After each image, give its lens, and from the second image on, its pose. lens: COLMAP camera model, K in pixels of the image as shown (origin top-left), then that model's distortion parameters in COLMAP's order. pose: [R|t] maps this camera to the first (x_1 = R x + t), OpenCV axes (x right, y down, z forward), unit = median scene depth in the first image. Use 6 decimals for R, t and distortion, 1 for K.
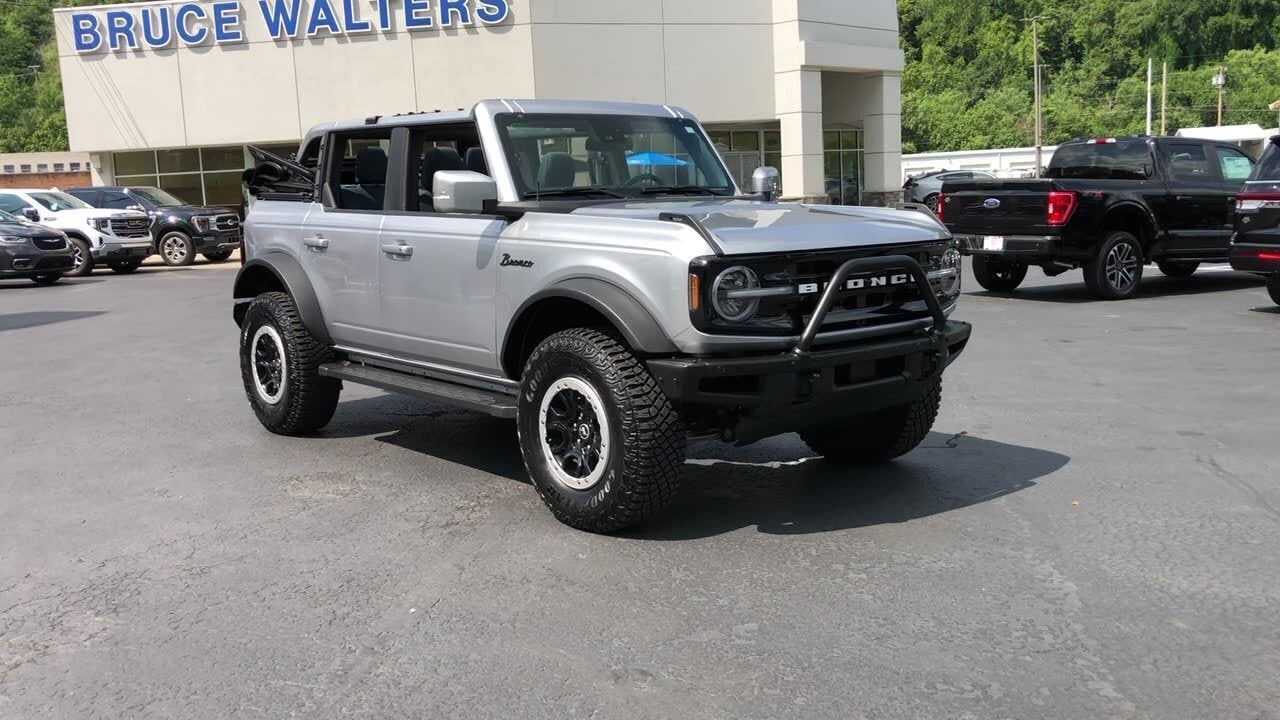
lens RADIAL K [[1205.2, 0, 640.0], [0, 1205.2, 360.0], [0, 0, 1]] dist [0.044328, -0.030232]
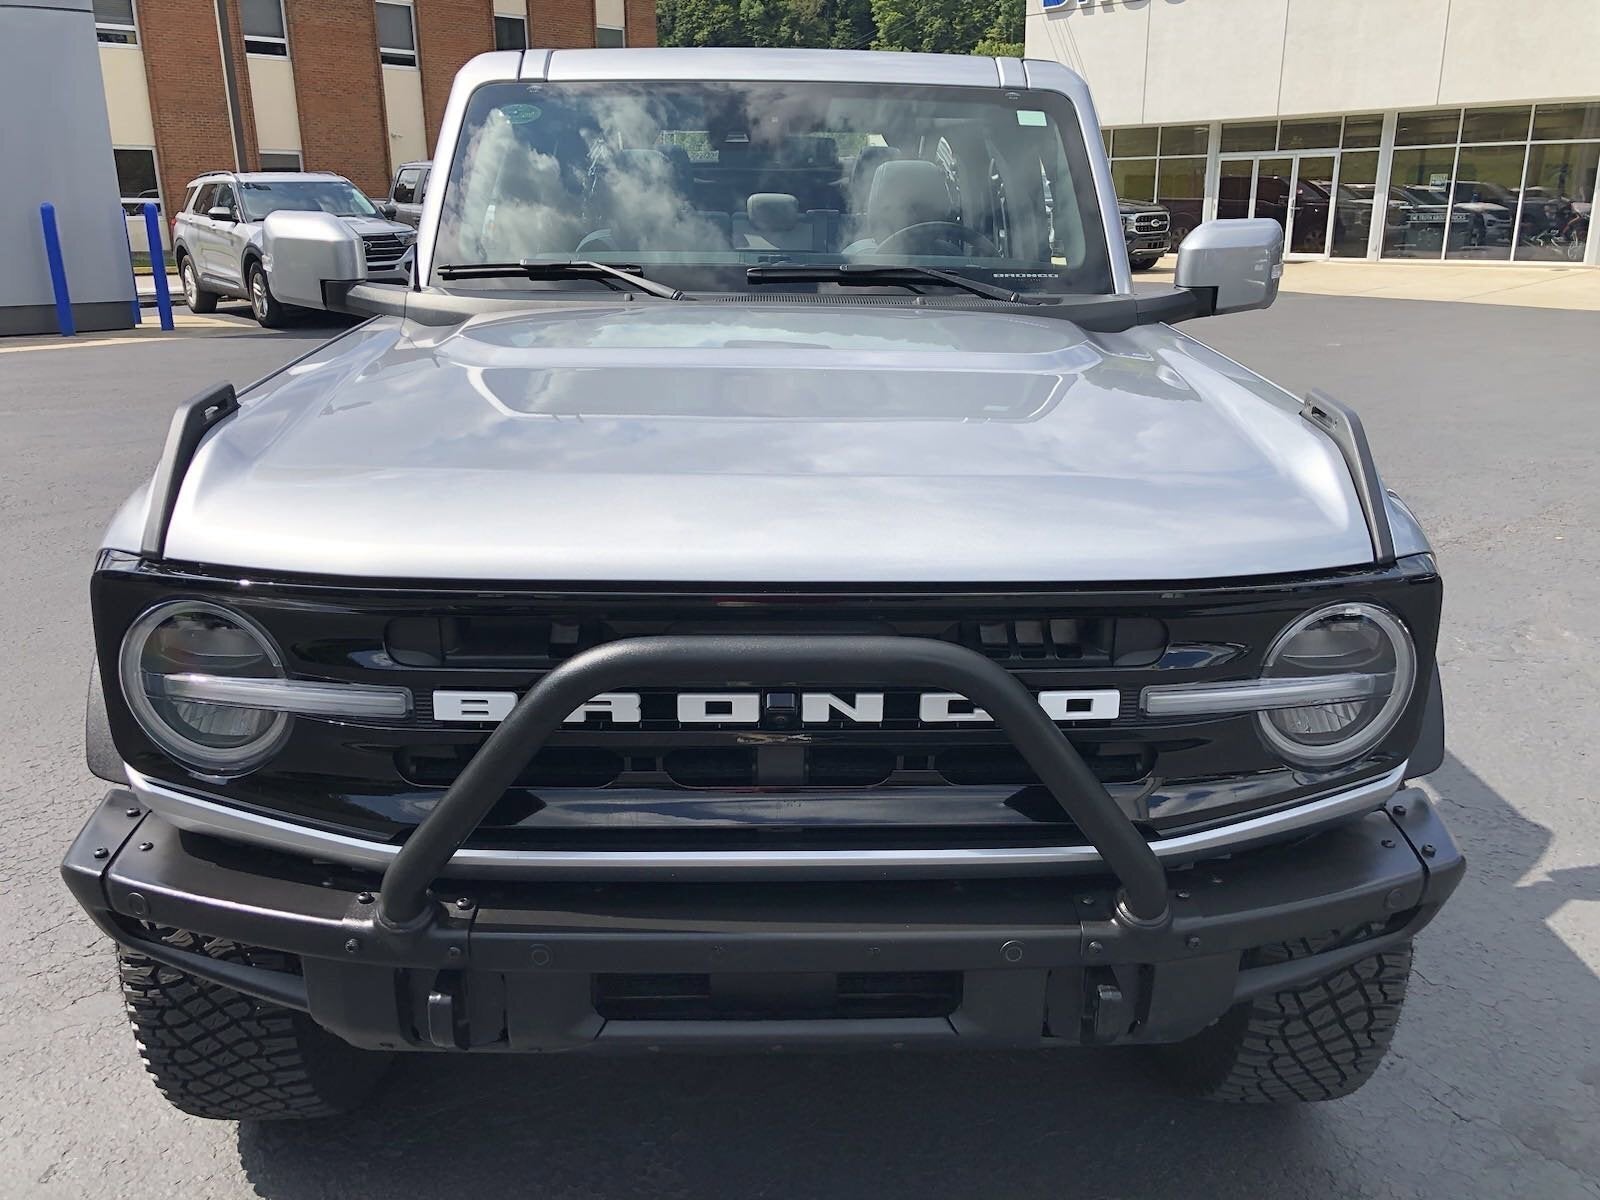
lens RADIAL K [[1333.0, 0, 804.3], [0, 1333.0, 583.9], [0, 0, 1]] dist [0.044559, -0.043237]
pose [[0.778759, 0.212637, -0.590186, 0.128200], [-0.117851, 0.973640, 0.195285, -0.053281], [0.616153, -0.082526, 0.783291, 0.264281]]
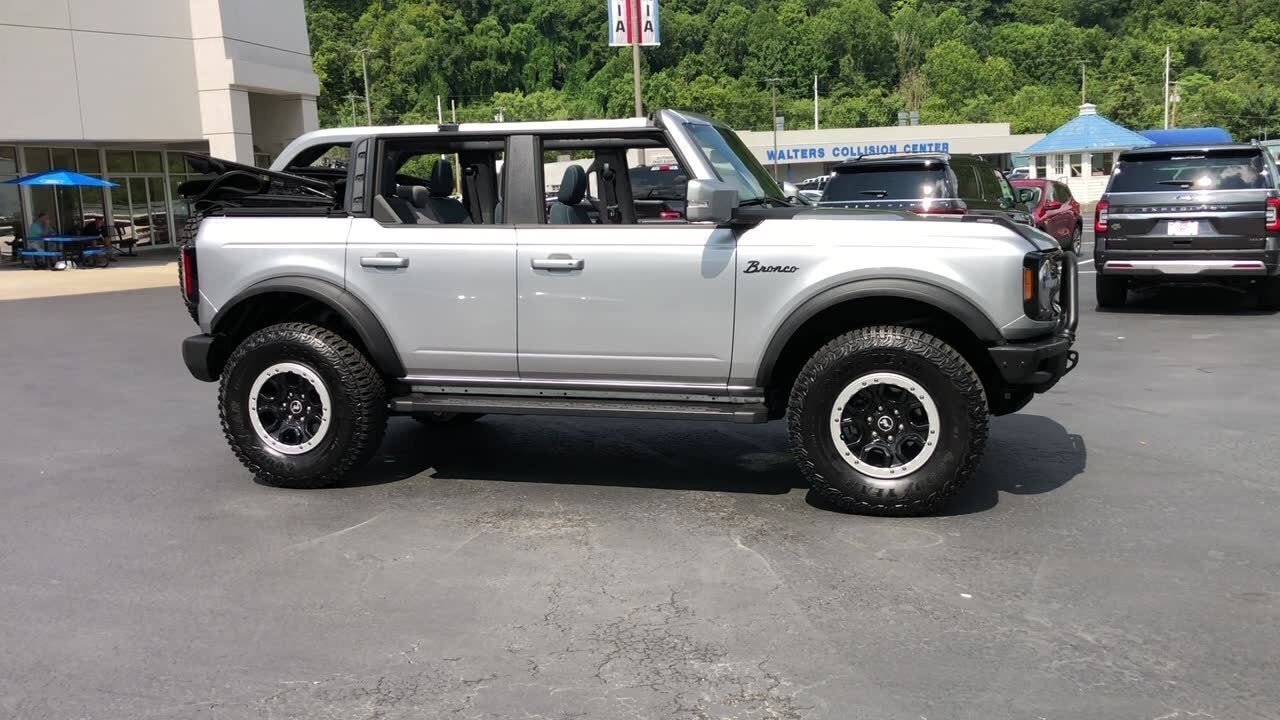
lens RADIAL K [[1205.2, 0, 640.0], [0, 1205.2, 360.0], [0, 0, 1]] dist [0.044328, -0.030232]
pose [[0.839745, -0.071401, 0.538267, -0.282219], [0.083474, 0.996508, 0.001959, -0.005825], [-0.536527, 0.043286, 0.842772, 0.076332]]
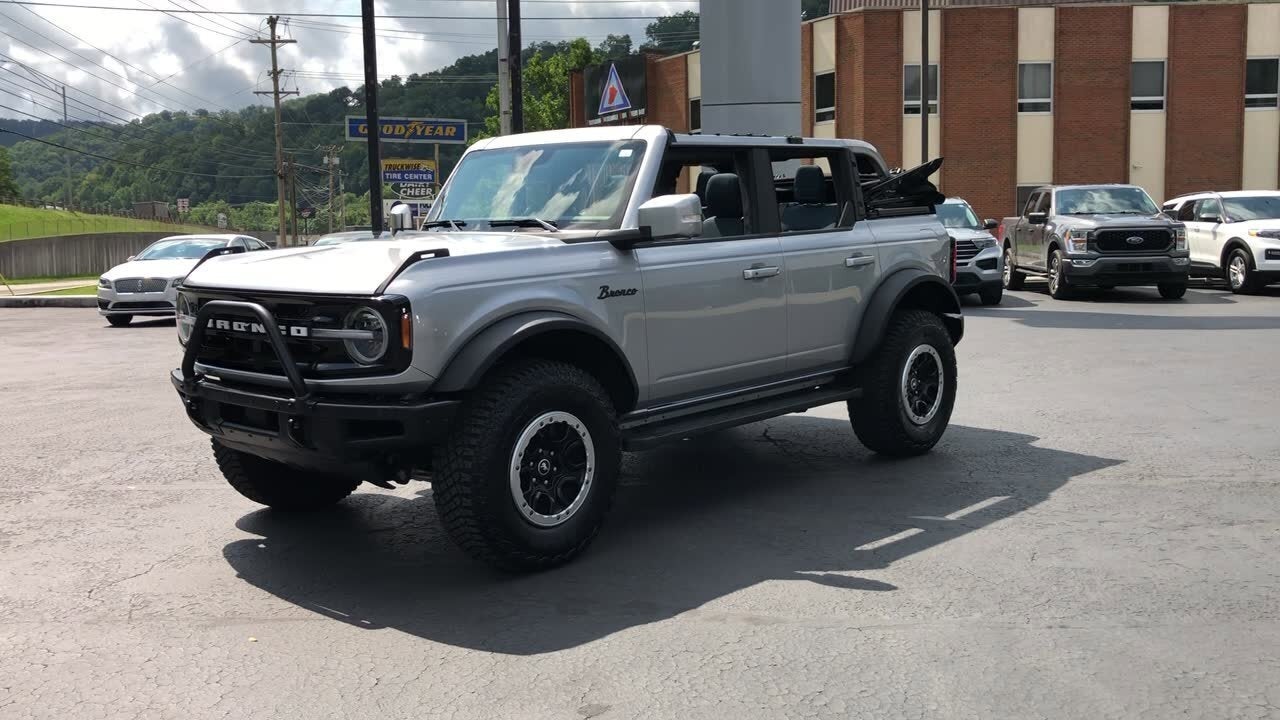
lens RADIAL K [[1220.4, 0, 640.0], [0, 1220.4, 360.0], [0, 0, 1]] dist [0.130169, -0.278946]
pose [[0.118264, 0.138375, -0.983293, 0.421244], [-0.123789, 0.984573, 0.123666, -0.069782], [0.985236, 0.107095, 0.133568, 0.409850]]
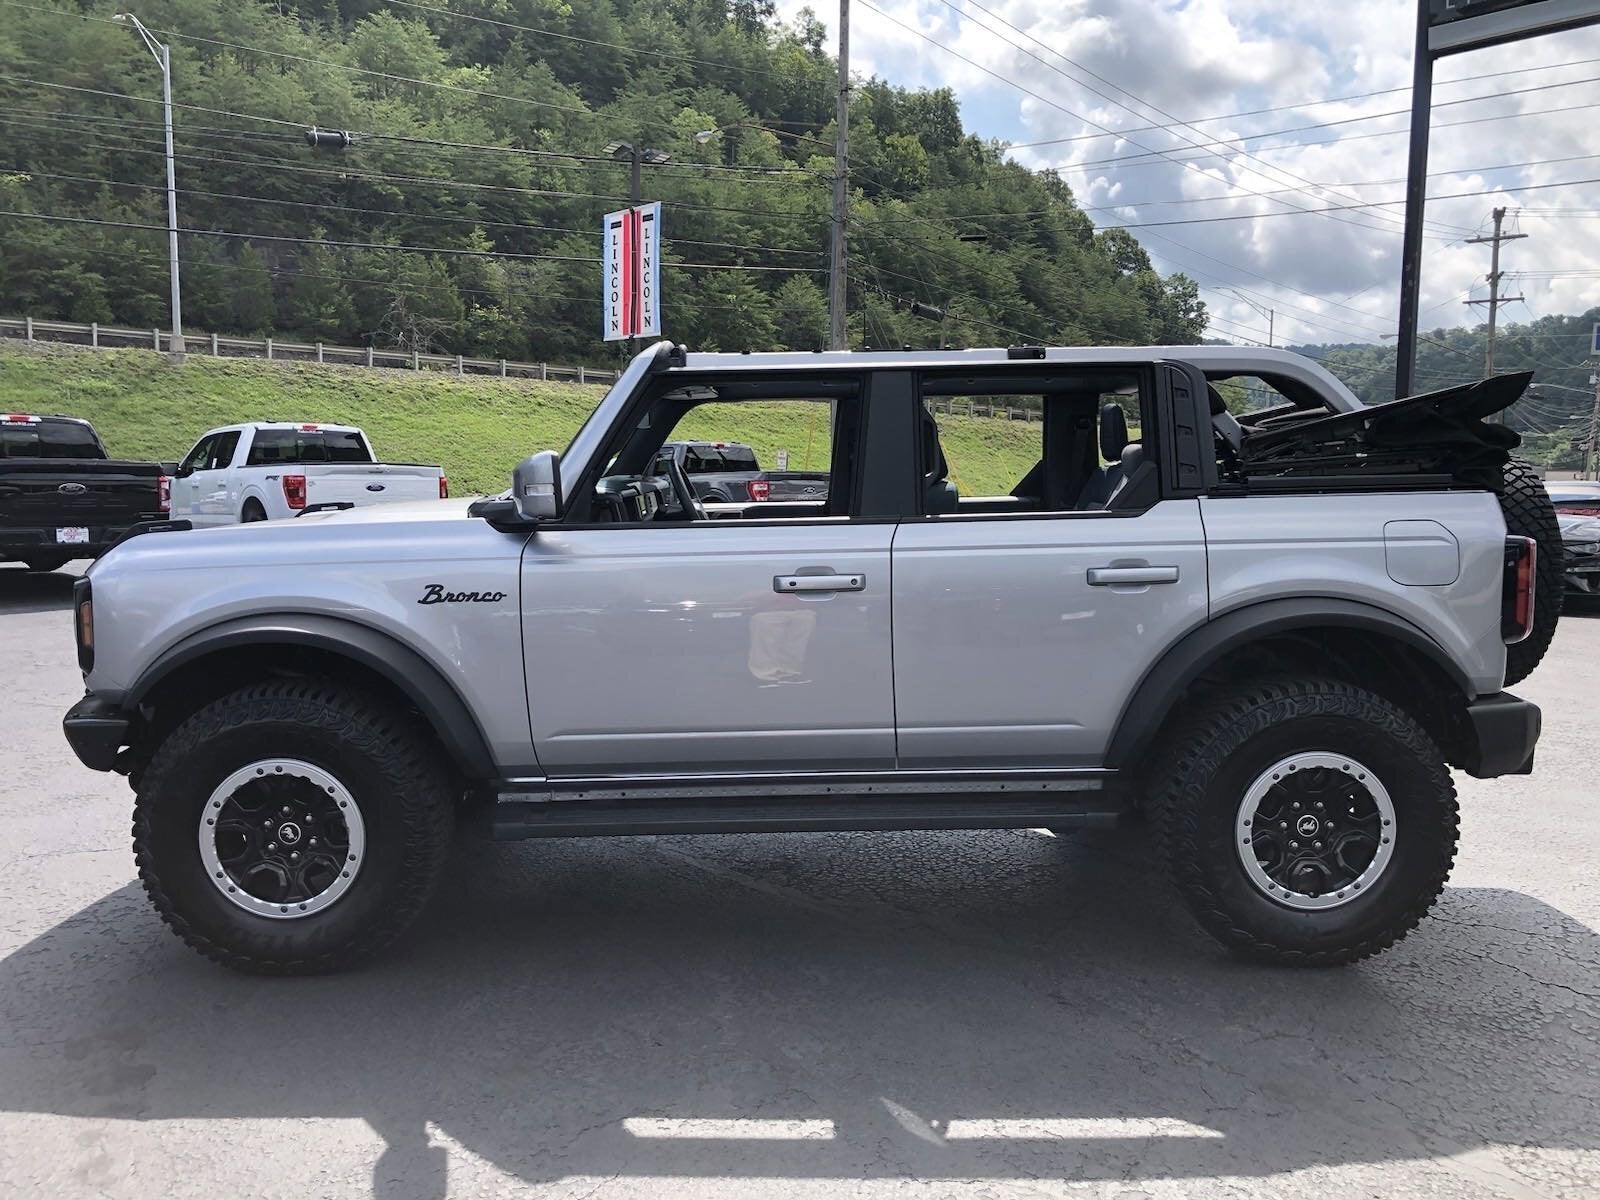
lens RADIAL K [[1333.0, 0, 804.3], [0, 1333.0, 583.9], [0, 0, 1]] dist [0.044559, -0.043237]
pose [[-0.644316, 0.097894, -0.758468, 0.214831], [-0.091713, 0.974725, 0.203715, -0.106823], [0.759240, 0.200818, -0.619053, 0.667335]]
